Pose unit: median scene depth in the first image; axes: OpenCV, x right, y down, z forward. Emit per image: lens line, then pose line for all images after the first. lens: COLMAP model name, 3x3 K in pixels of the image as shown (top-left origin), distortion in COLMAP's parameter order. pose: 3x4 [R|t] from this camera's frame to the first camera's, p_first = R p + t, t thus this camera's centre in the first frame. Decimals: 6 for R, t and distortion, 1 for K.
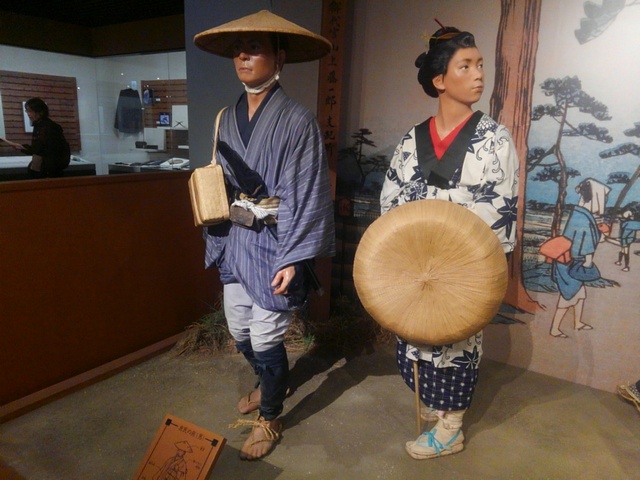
lens RADIAL K [[473.4, 0, 324.1], [0, 473.4, 244.3], [0, 0, 1]] dist [0.023310, -0.004885]
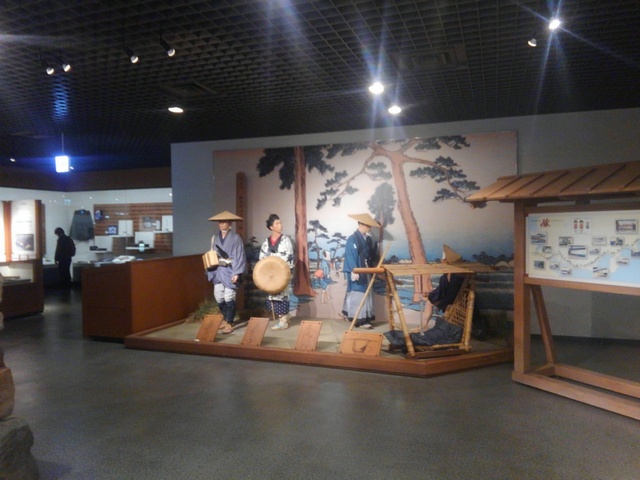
lens RADIAL K [[473.4, 0, 325.1], [0, 473.4, 239.0], [0, 0, 1]] dist [0.023310, -0.004885]
pose [[0.972508, -0.045206, 0.228440, -0.203202], [0.090723, 0.977019, -0.192881, 0.485523], [-0.214471, 0.208303, 0.954260, -2.477653]]
